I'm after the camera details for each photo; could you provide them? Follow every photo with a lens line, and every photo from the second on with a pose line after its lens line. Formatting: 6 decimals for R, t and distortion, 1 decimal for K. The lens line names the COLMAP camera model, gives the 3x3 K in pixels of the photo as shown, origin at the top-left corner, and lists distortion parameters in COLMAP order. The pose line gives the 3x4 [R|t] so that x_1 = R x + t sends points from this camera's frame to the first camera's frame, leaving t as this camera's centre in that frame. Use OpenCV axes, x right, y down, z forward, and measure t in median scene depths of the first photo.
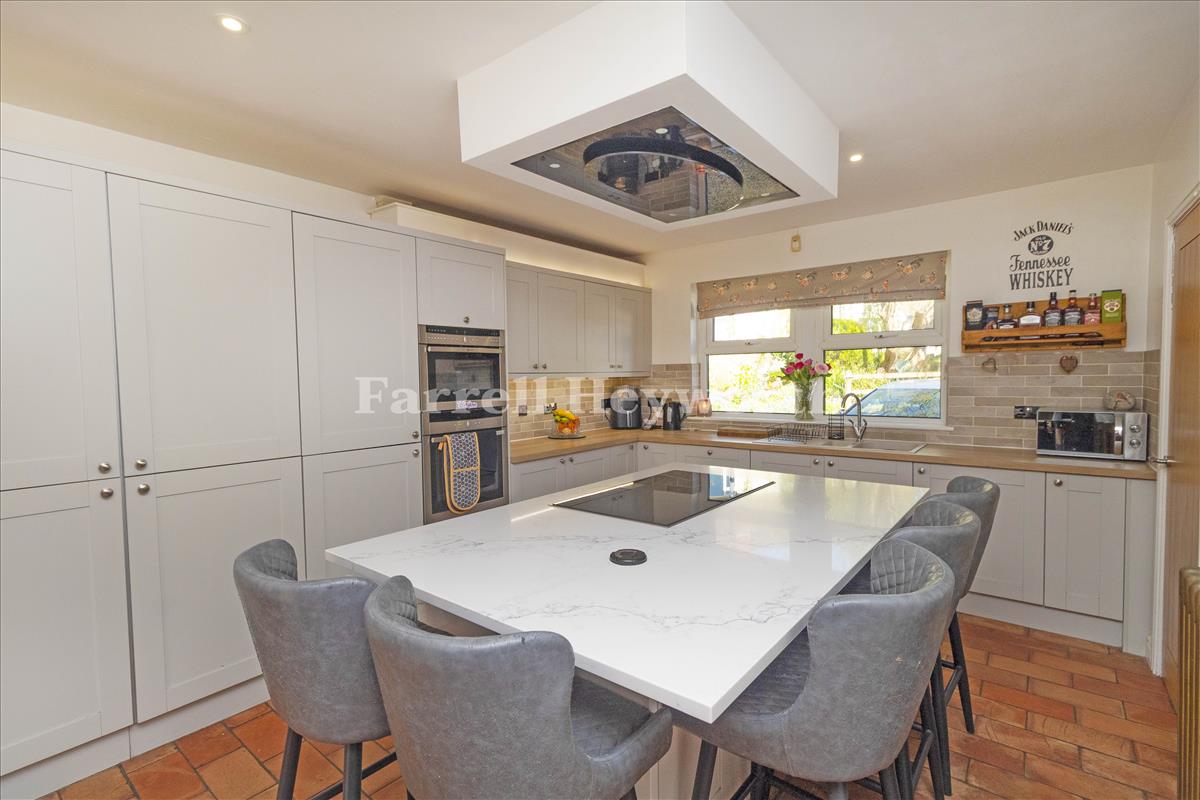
lens RADIAL K [[553.9, 0, 600.1], [0, 553.9, 398.4], [0, 0, 1]] dist [-0.000176, -0.000074]
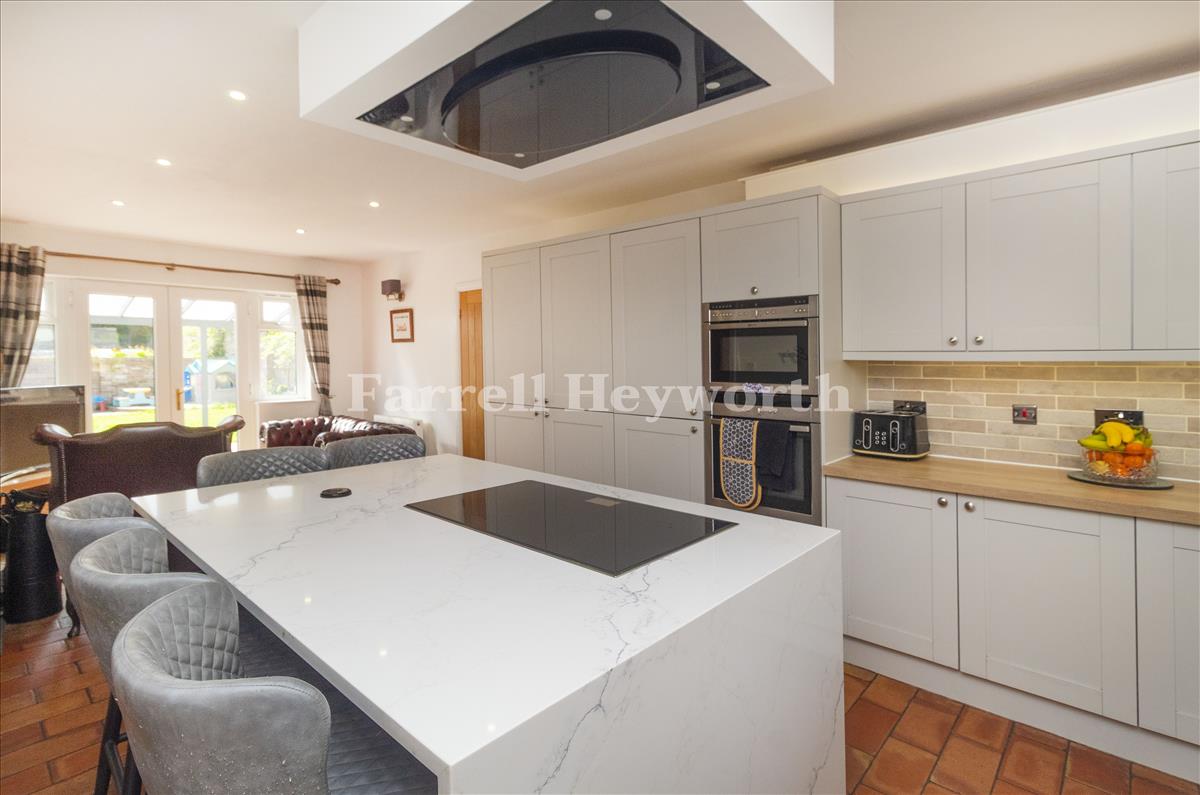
lens RADIAL K [[553.9, 0, 596.1], [0, 553.9, 362.1], [0, 0, 1]] dist [-0.000176, -0.000074]
pose [[-0.042028, 0.022322, -0.998867, 0.635471], [-0.044402, 0.998721, 0.024187, -0.039352], [0.998129, 0.045368, -0.040983, 0.788500]]
